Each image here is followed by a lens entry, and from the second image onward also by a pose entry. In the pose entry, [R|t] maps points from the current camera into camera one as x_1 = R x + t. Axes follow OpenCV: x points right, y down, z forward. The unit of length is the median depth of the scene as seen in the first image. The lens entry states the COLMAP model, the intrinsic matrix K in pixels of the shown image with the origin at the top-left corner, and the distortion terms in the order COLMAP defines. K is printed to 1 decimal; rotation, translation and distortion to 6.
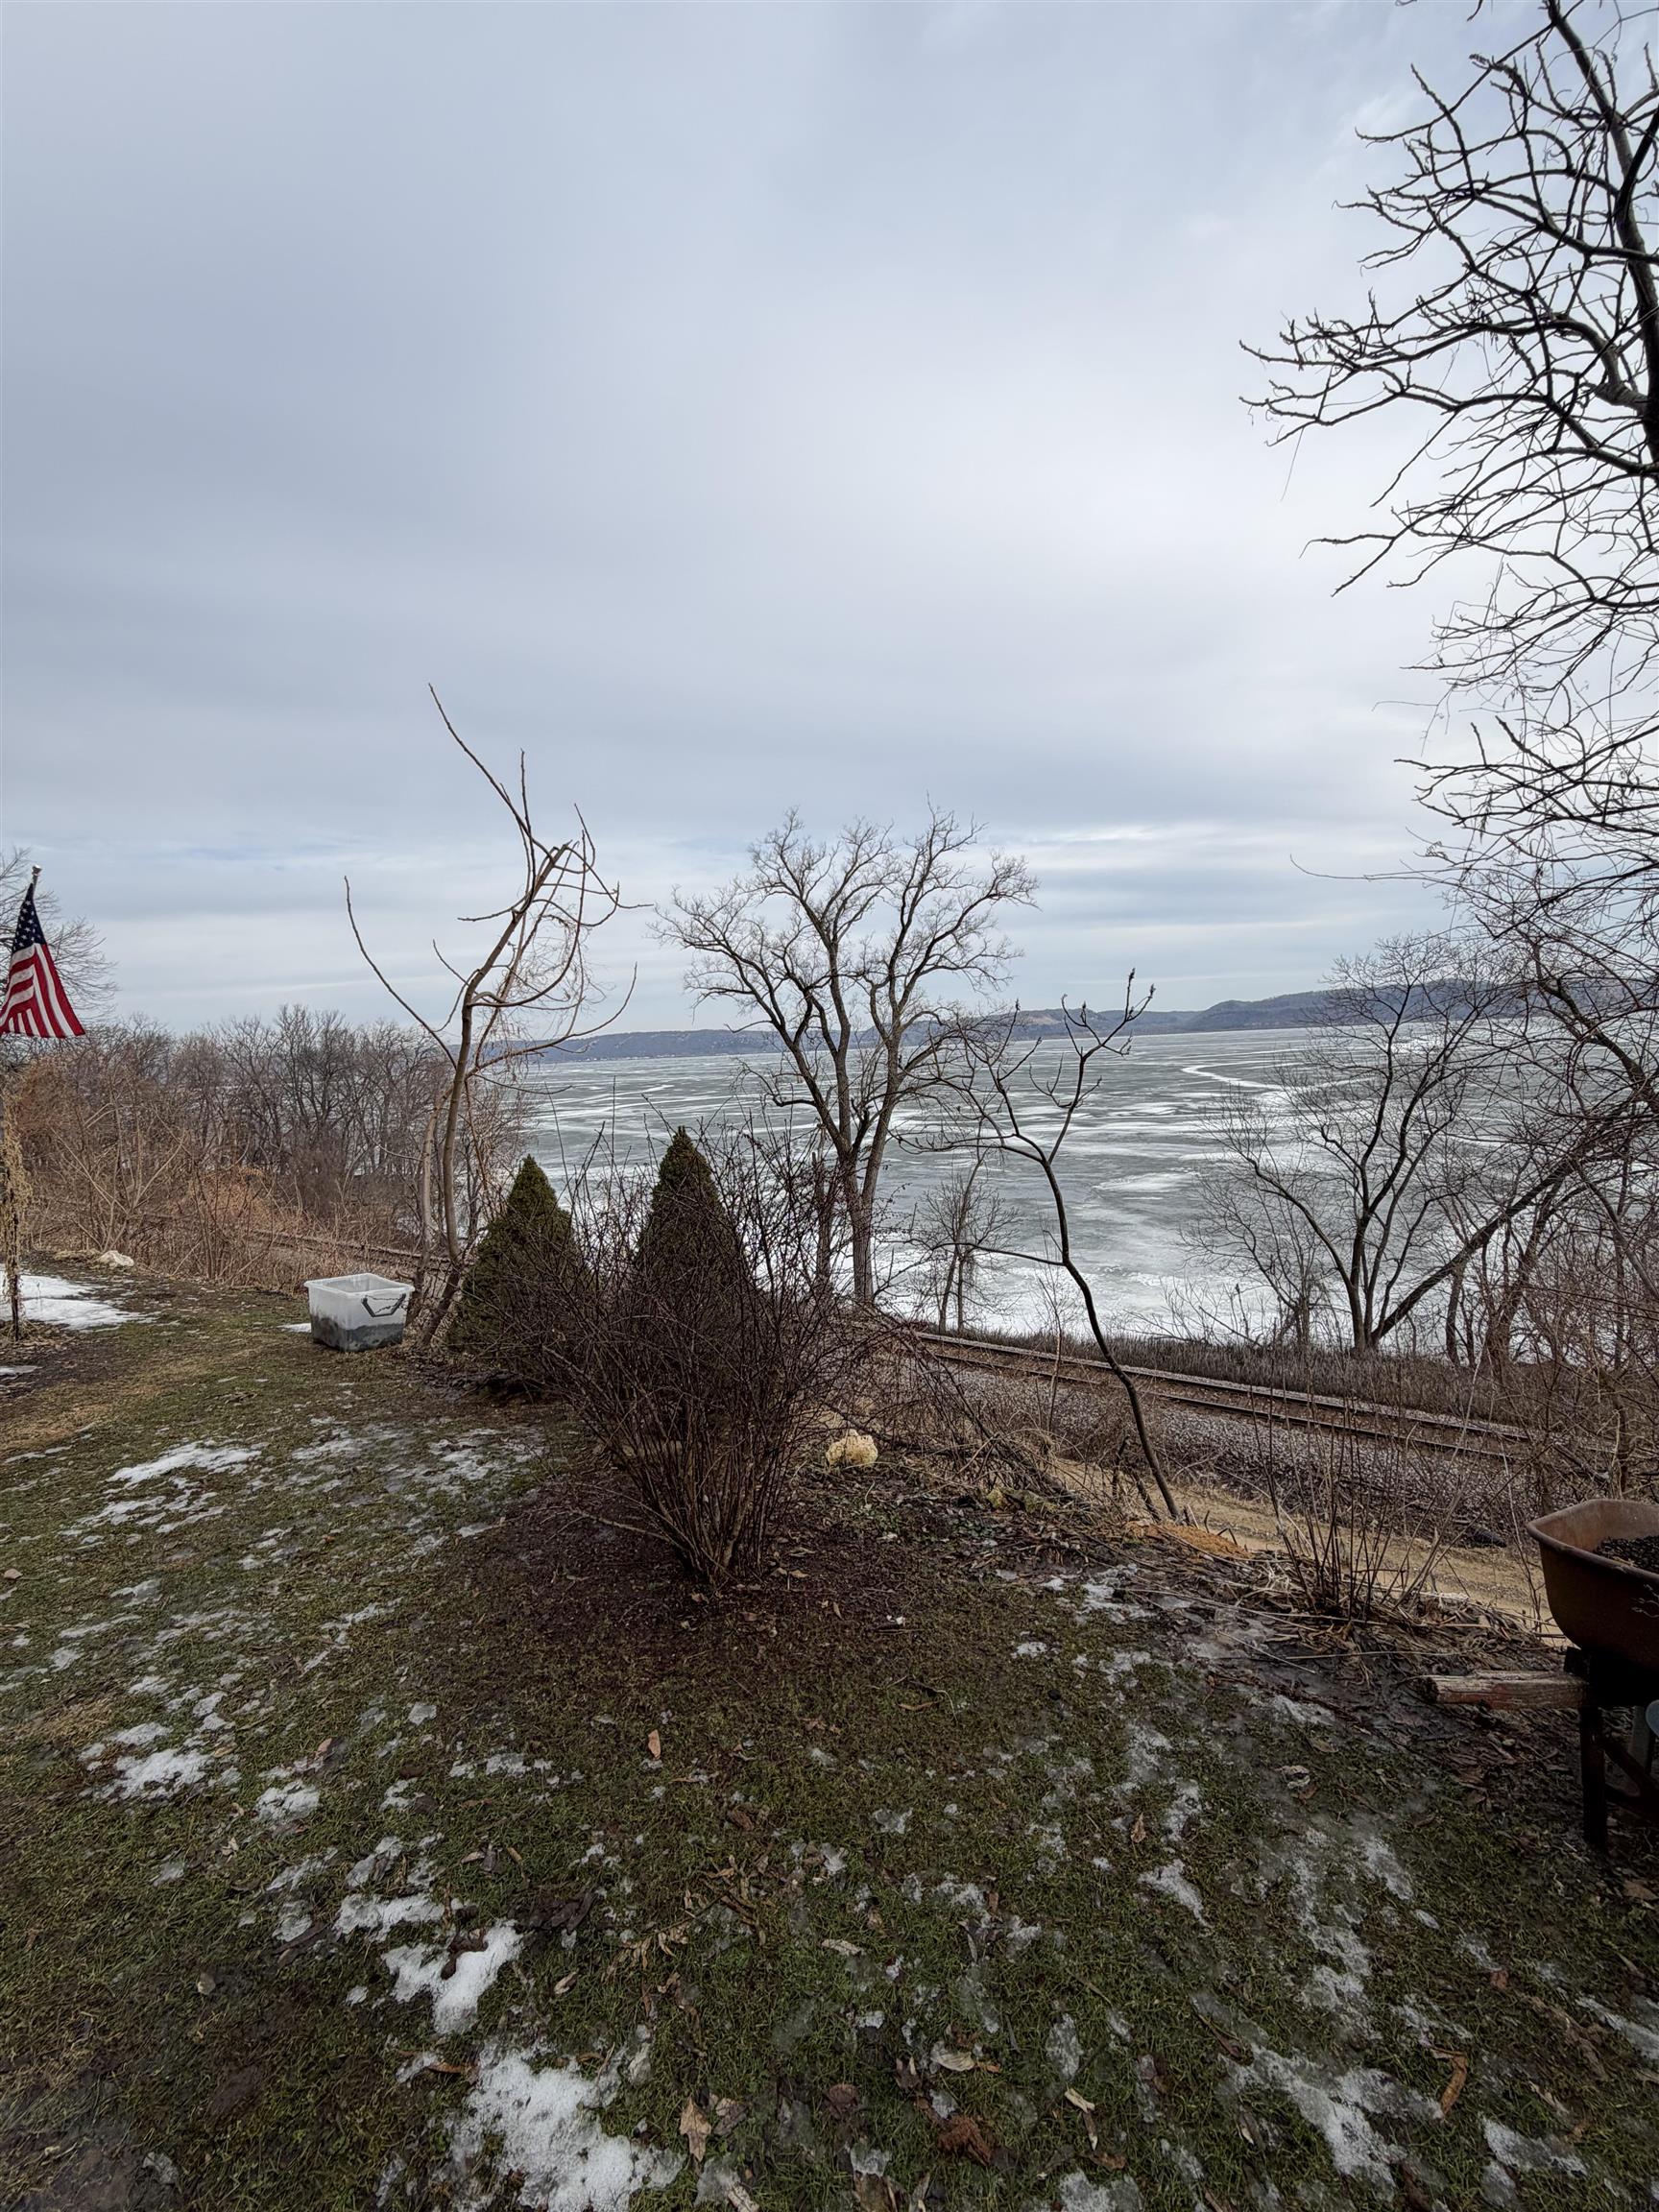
lens RADIAL K [[885.5, 0, 831.9], [0, 885.5, 1101.7], [0, 0, 1]] dist [0.000671, -0.000245]
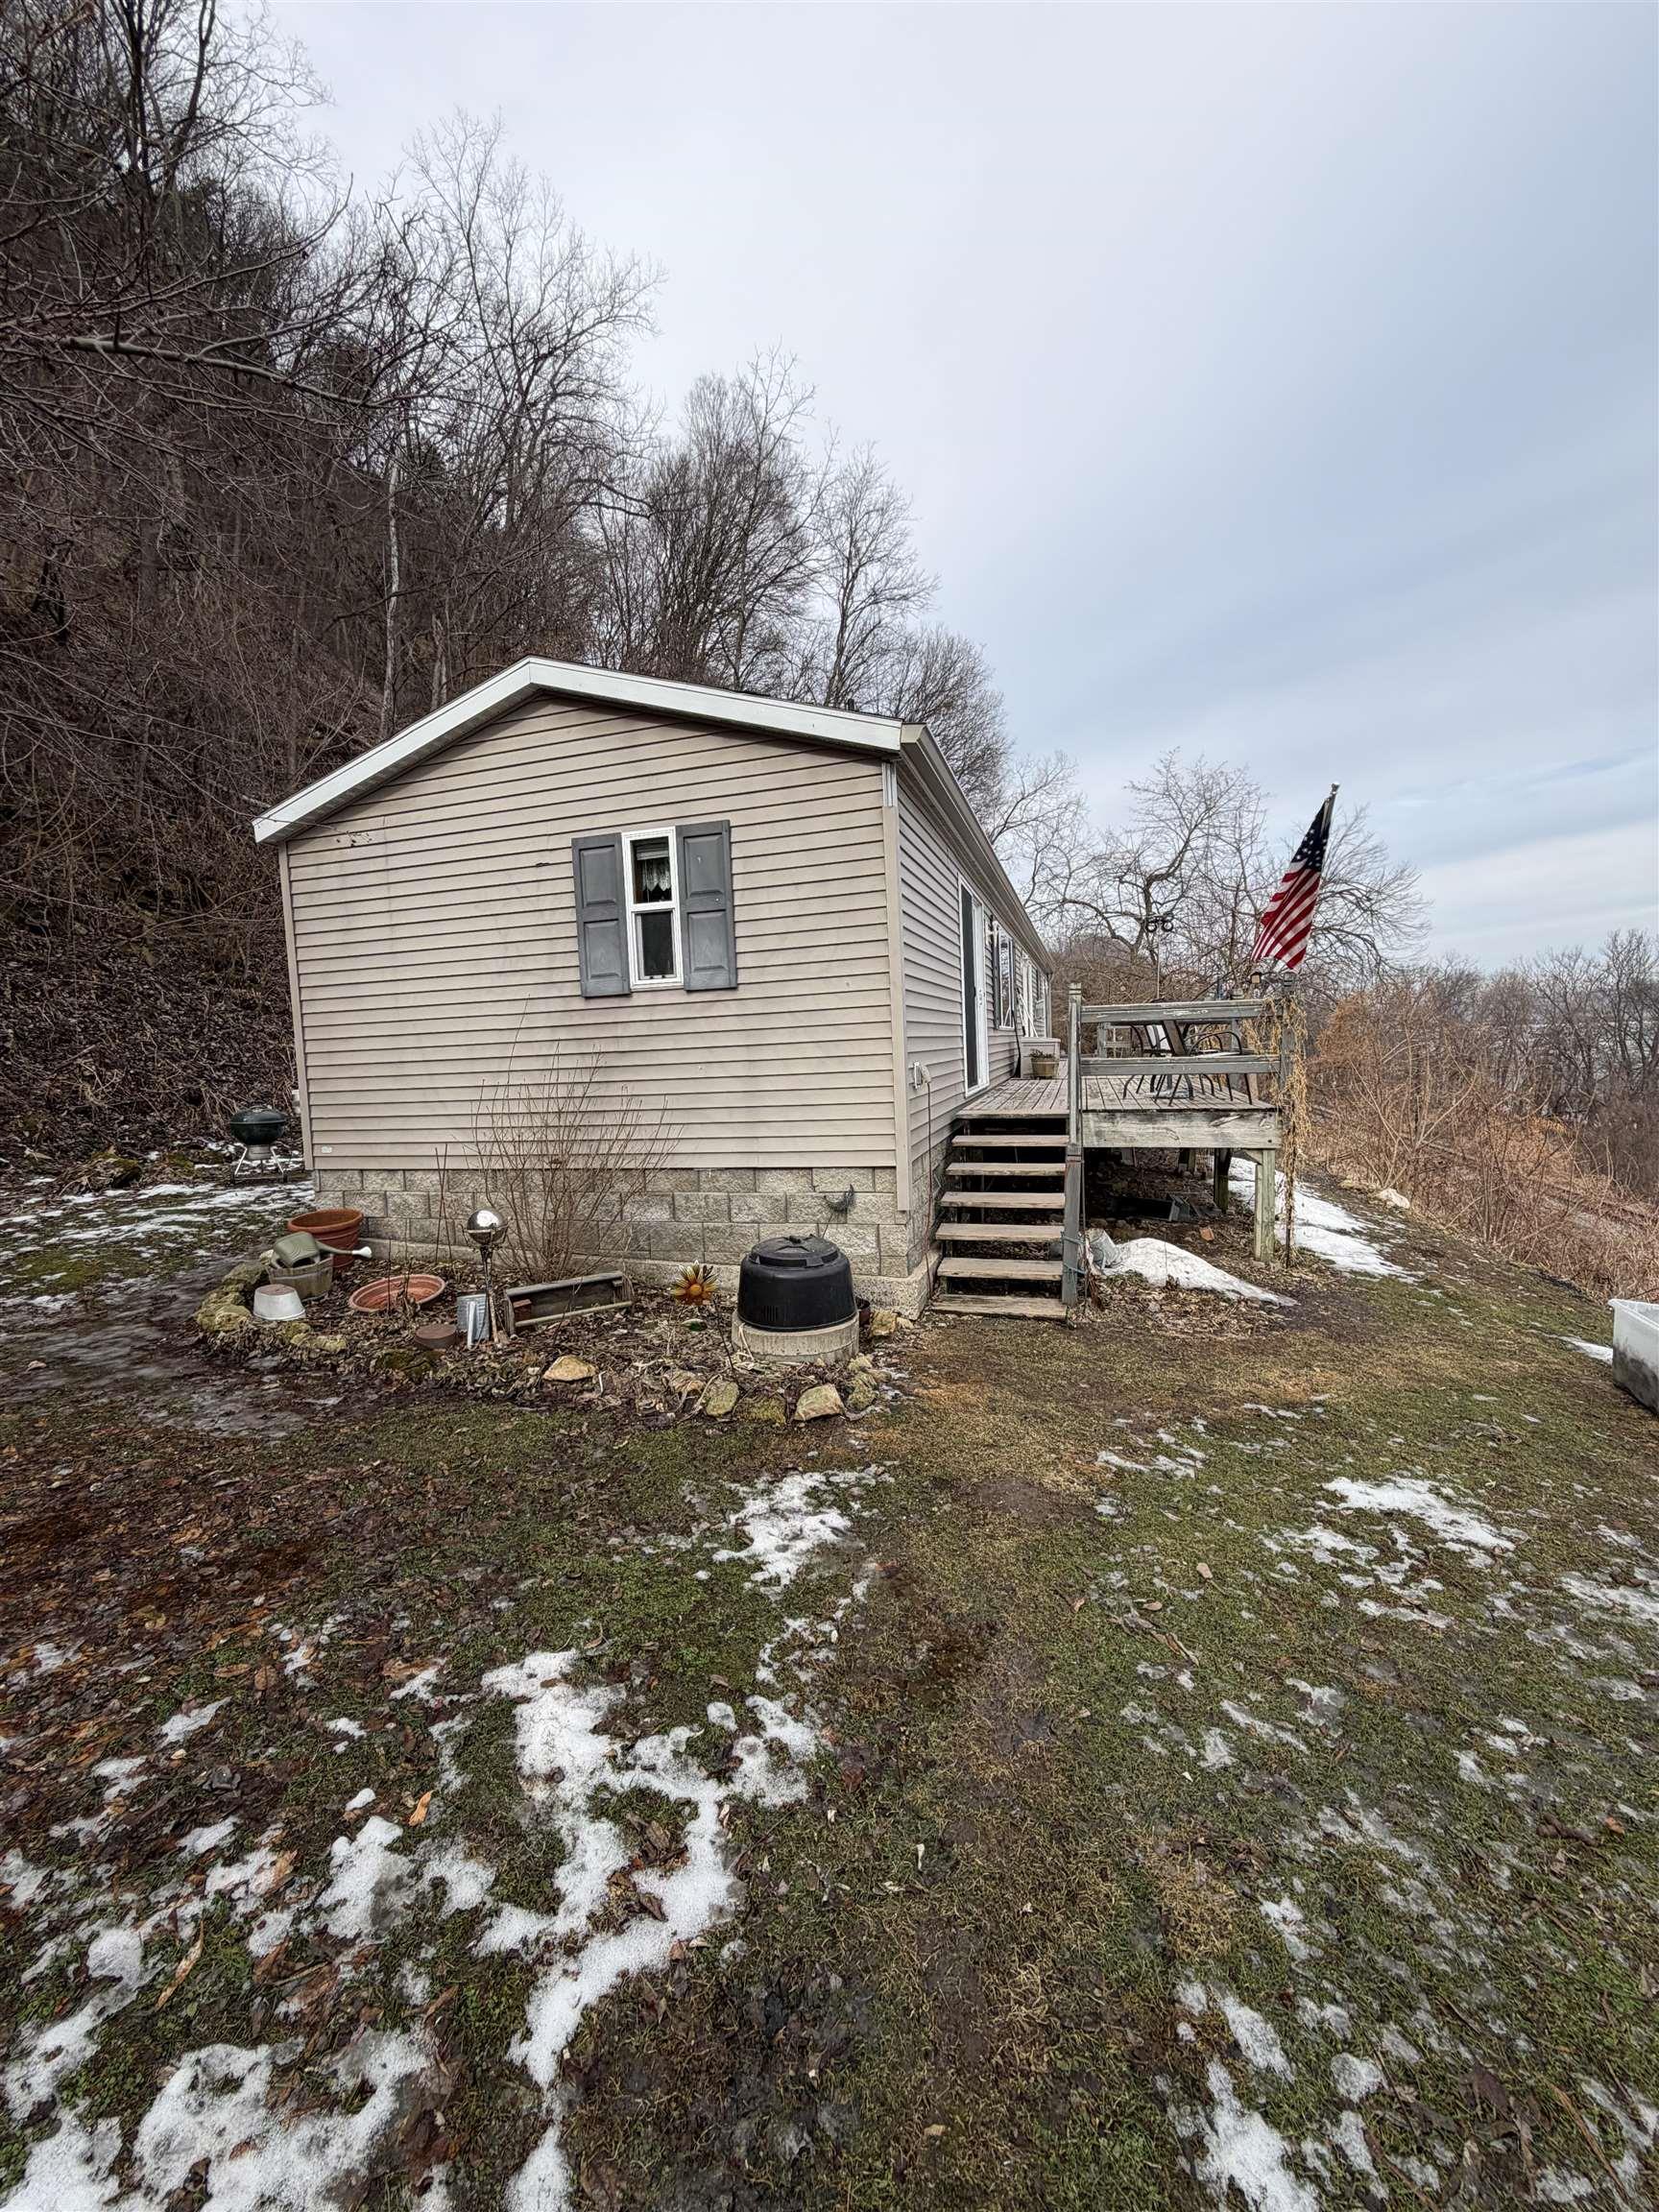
lens RADIAL K [[885.5, 0, 829.1], [0, 885.5, 1103.2], [0, 0, 1]] dist [0.000671, -0.000245]
pose [[0.296026, 0.100846, -0.949842, -0.176059], [-0.032675, 0.994898, 0.095446, -0.003445], [0.954621, 0.002782, 0.297810, 0.274469]]
